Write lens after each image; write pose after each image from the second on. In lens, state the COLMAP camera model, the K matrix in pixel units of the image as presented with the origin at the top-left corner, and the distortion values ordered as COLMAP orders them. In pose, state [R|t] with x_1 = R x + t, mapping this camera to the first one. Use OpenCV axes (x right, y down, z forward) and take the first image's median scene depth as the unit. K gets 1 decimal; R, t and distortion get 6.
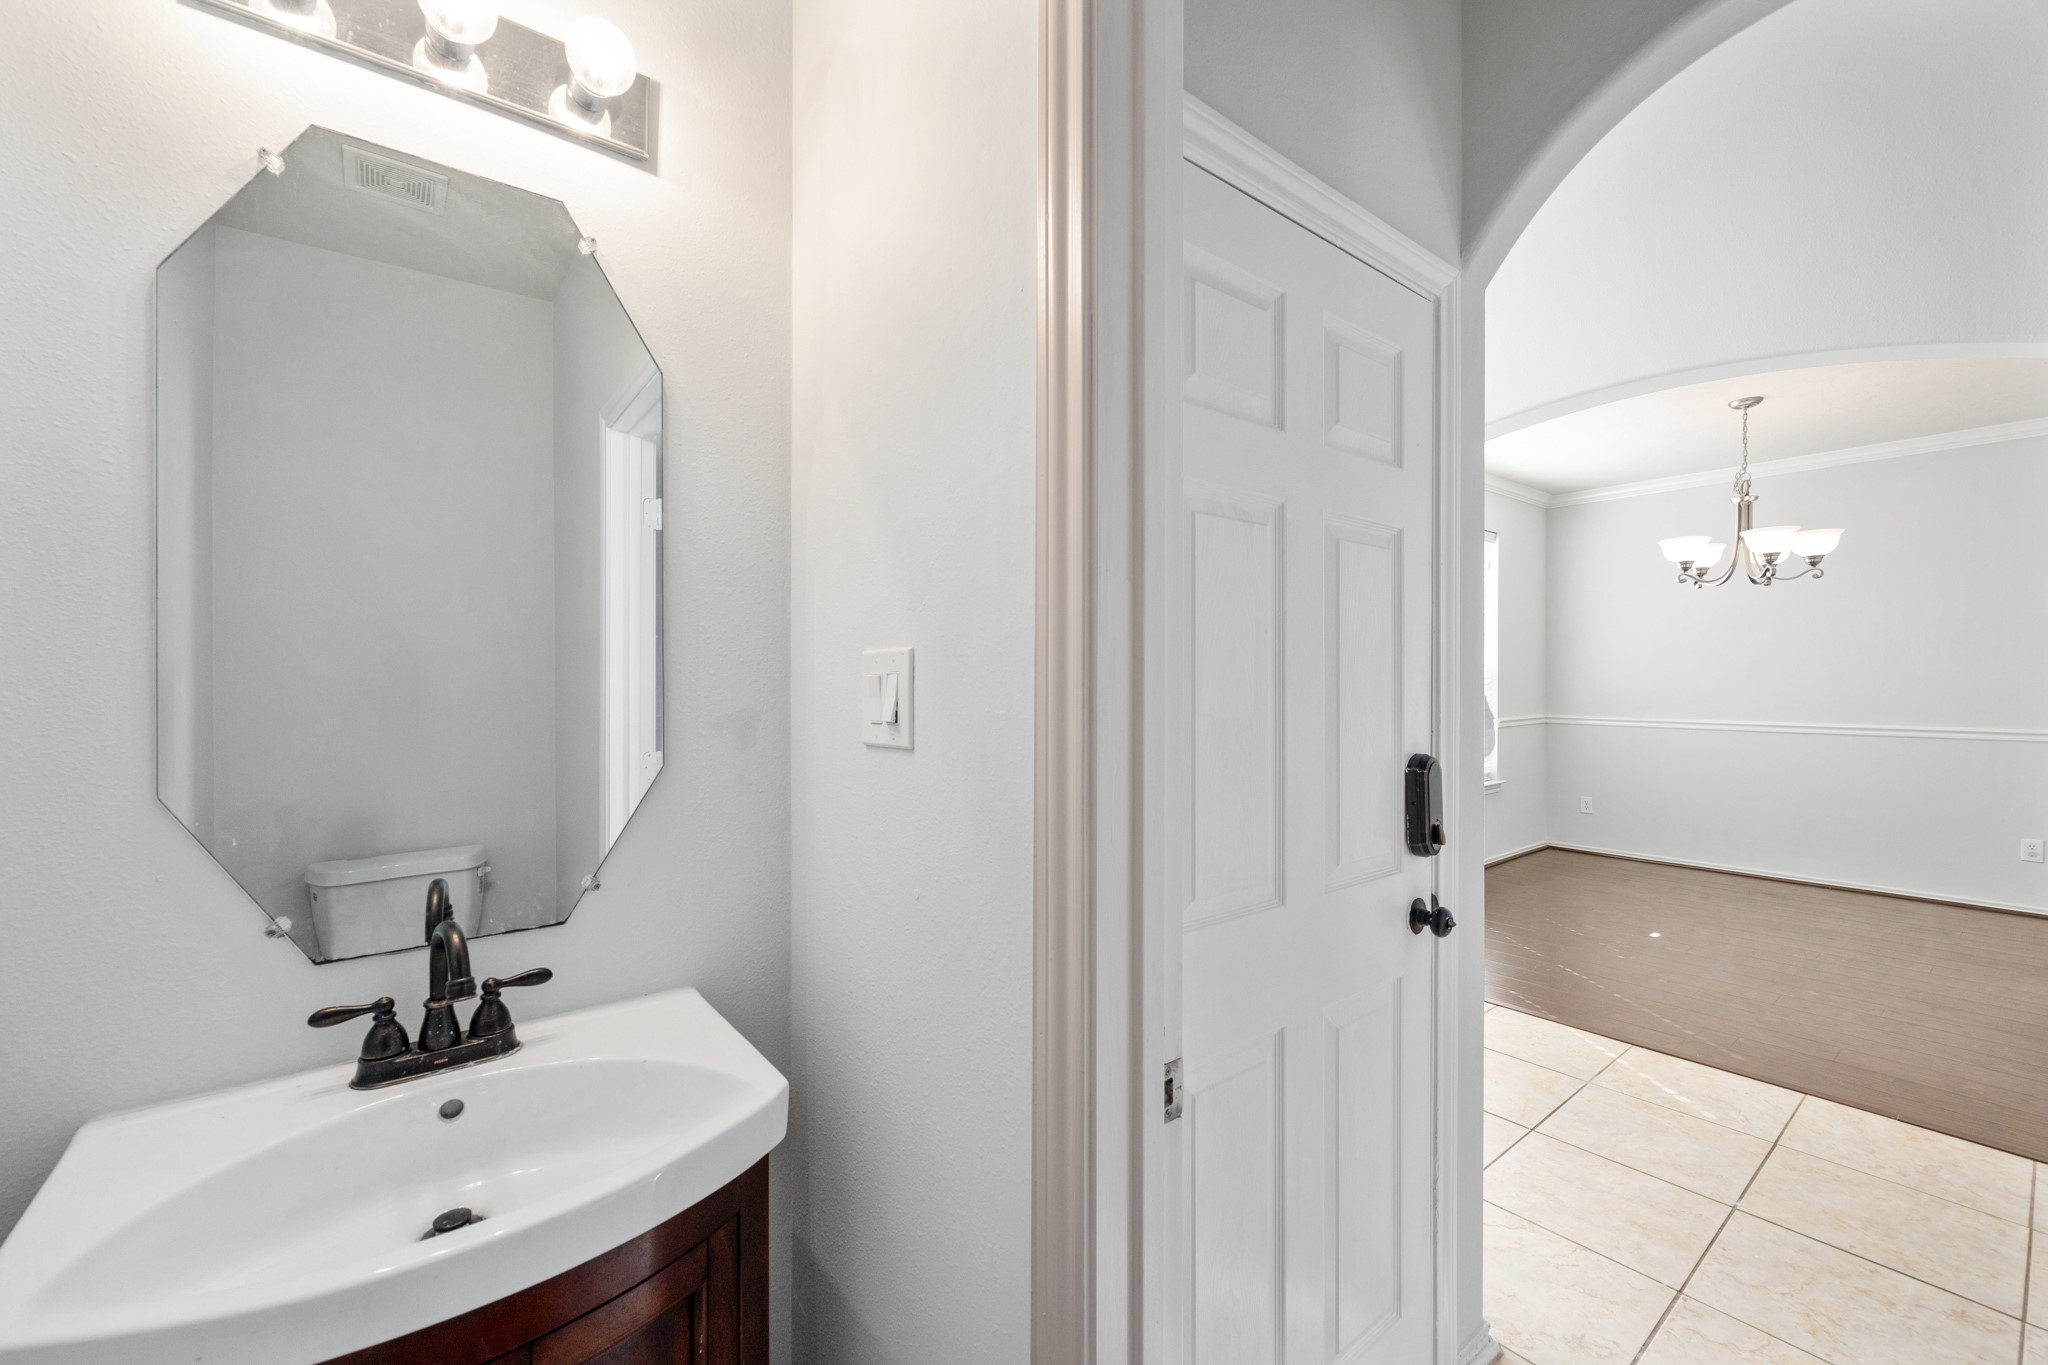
lens RADIAL K [[818.4, 0, 1030.8], [0, 818.4, 684.6], [0, 0, 1]] dist [0.001806, -0.000258]
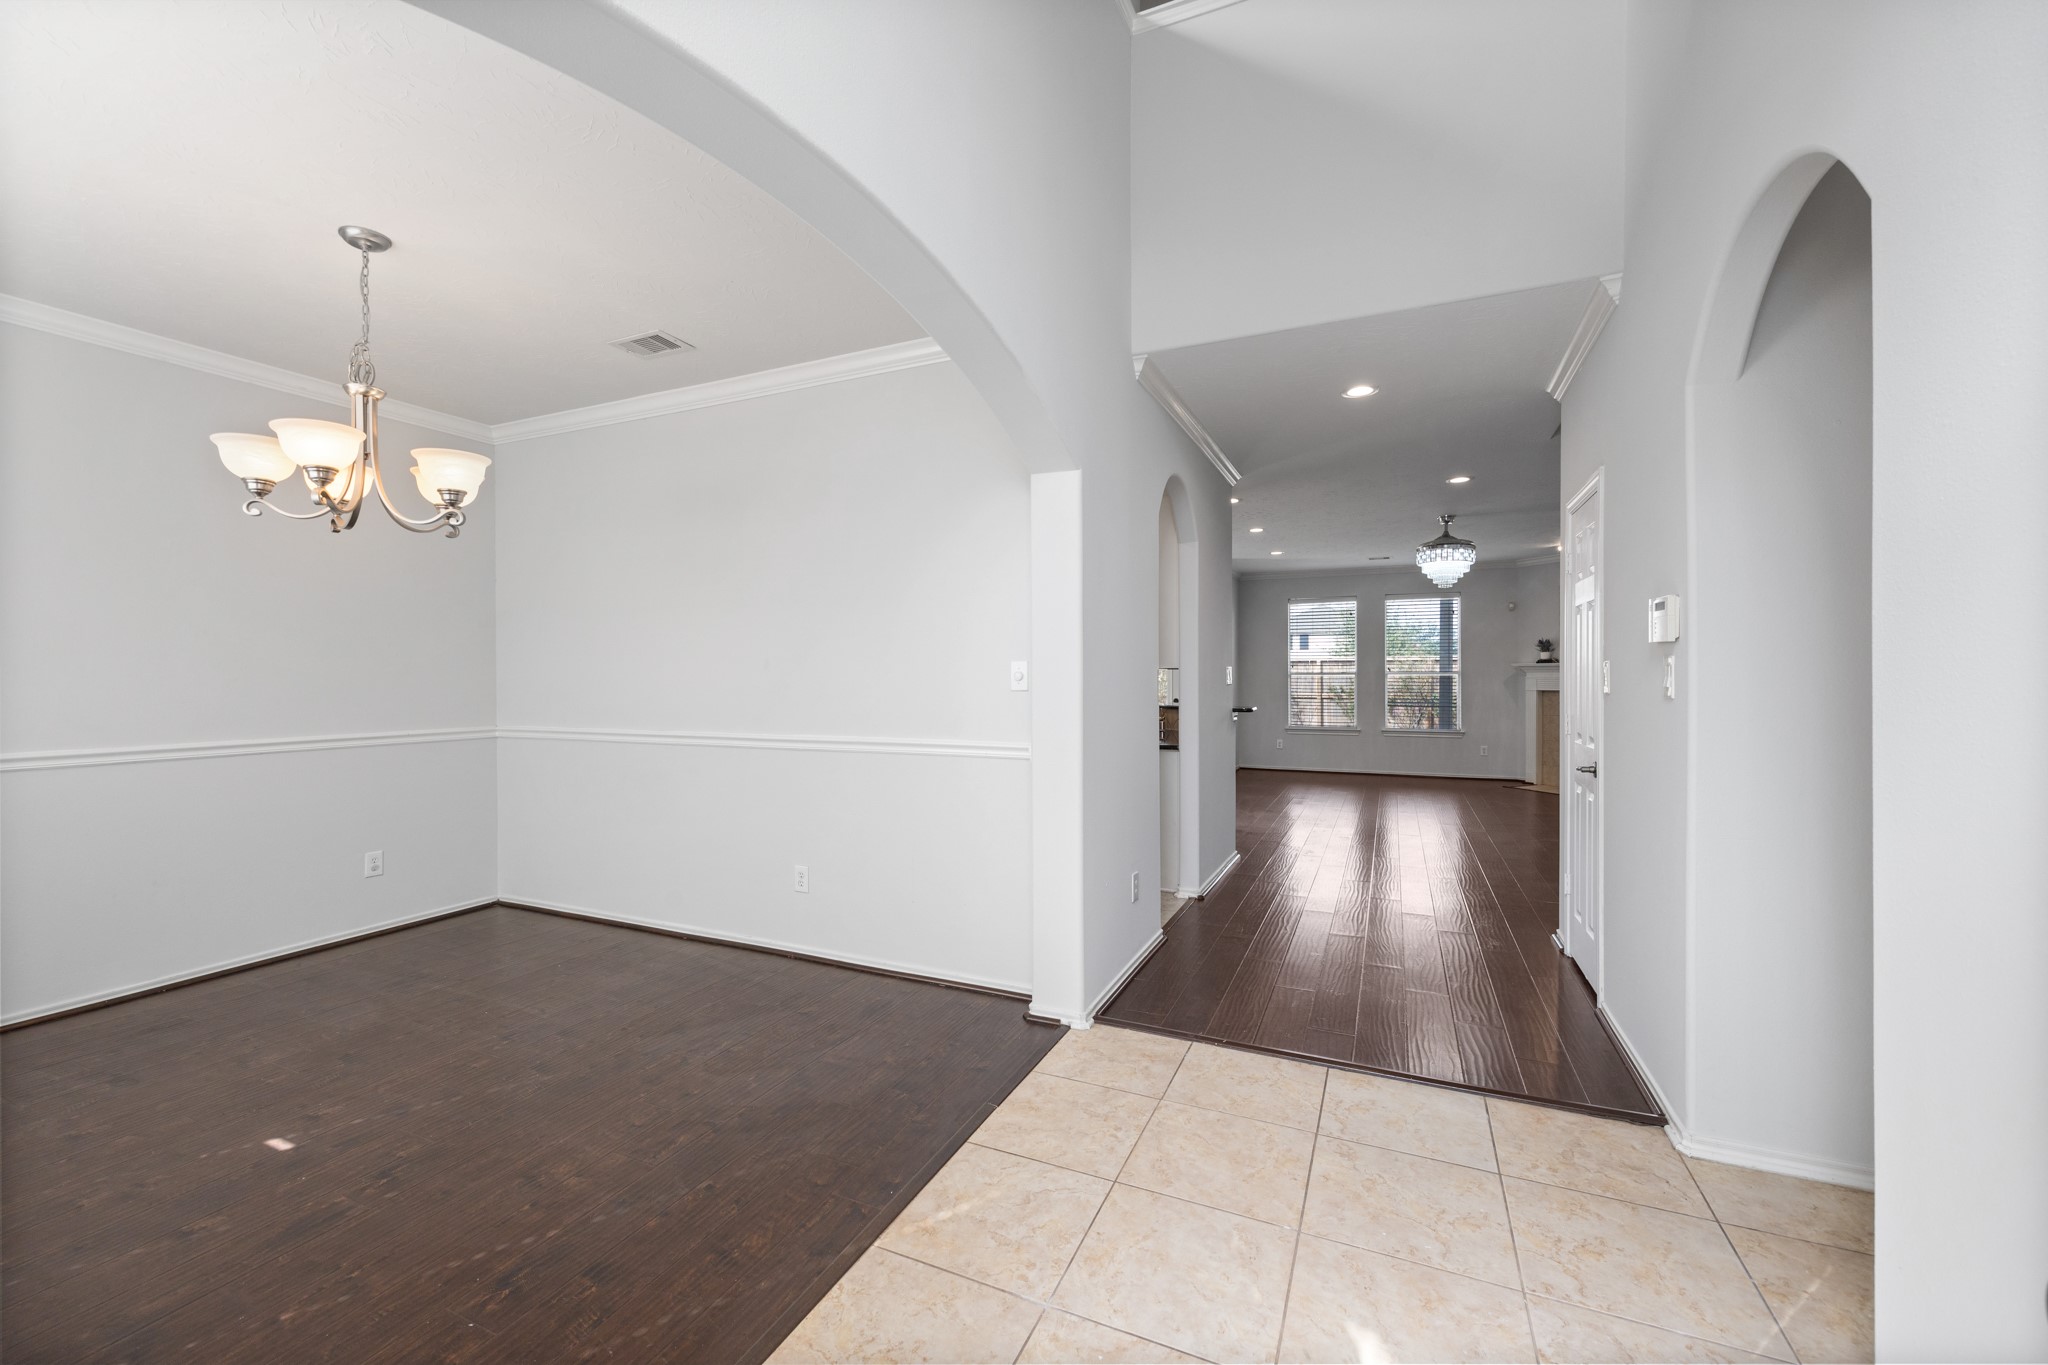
lens RADIAL K [[818.4, 0, 1014.3], [0, 818.4, 688.9], [0, 0, 1]] dist [0.001806, -0.000258]
pose [[-0.456193, -0.008424, 0.889841, 0.086282], [0.003387, 0.999932, 0.011202, -0.002705], [-0.889875, 0.008125, -0.456133, 0.895489]]
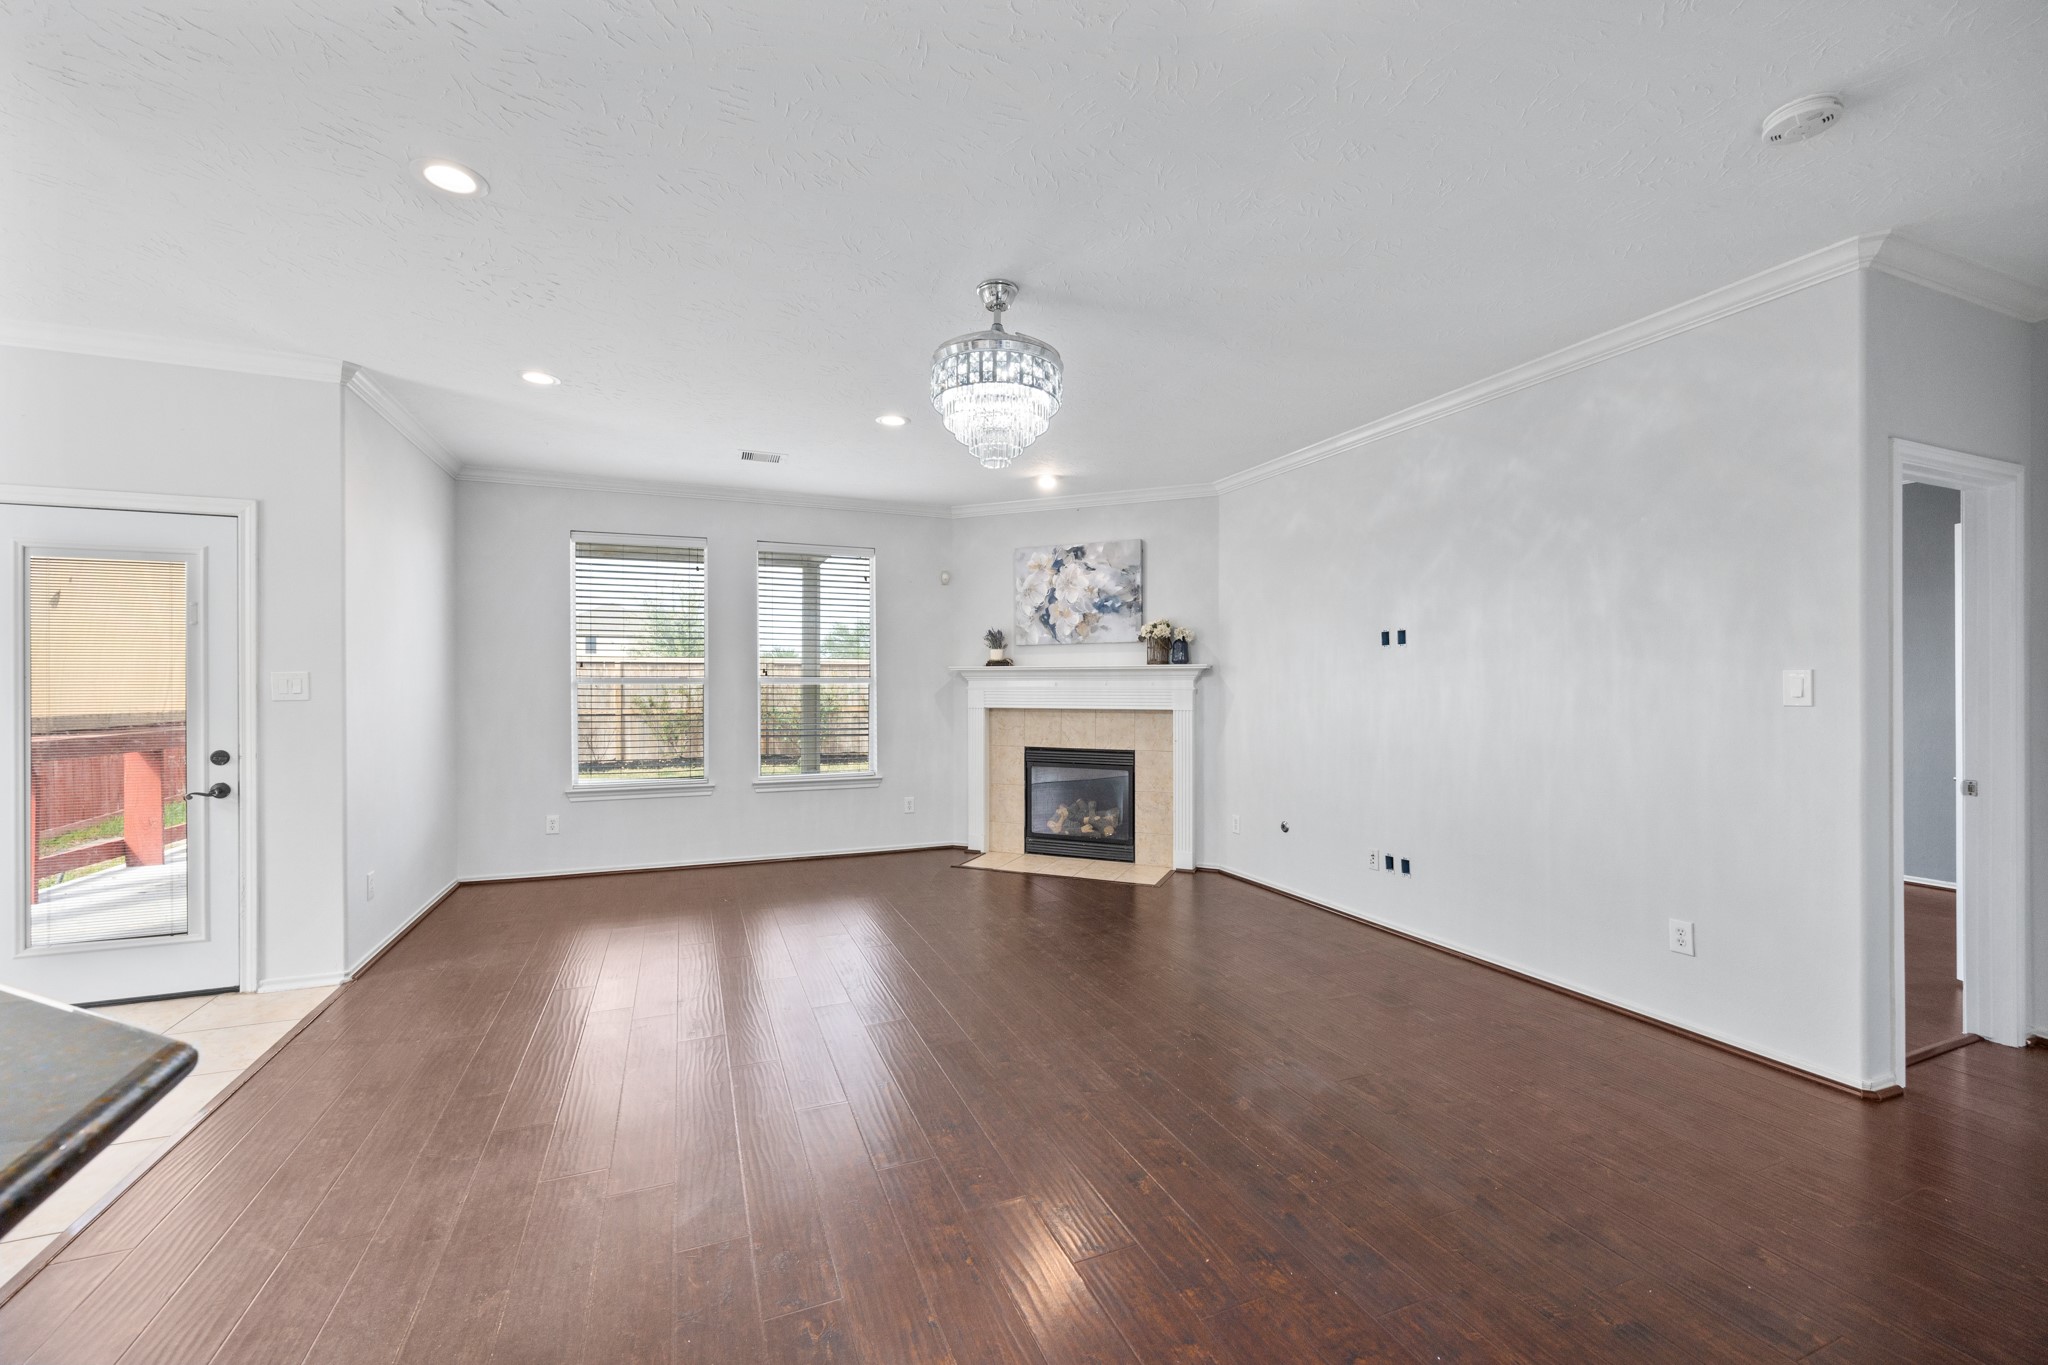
lens RADIAL K [[818.4, 0, 1015.2], [0, 818.4, 689.0], [0, 0, 1]] dist [0.001806, -0.000258]
pose [[-0.962083, -0.001733, 0.272753, 0.290821], [-0.001122, 0.999996, 0.002398, -0.003339], [-0.272756, 0.002001, -0.962081, 0.687992]]
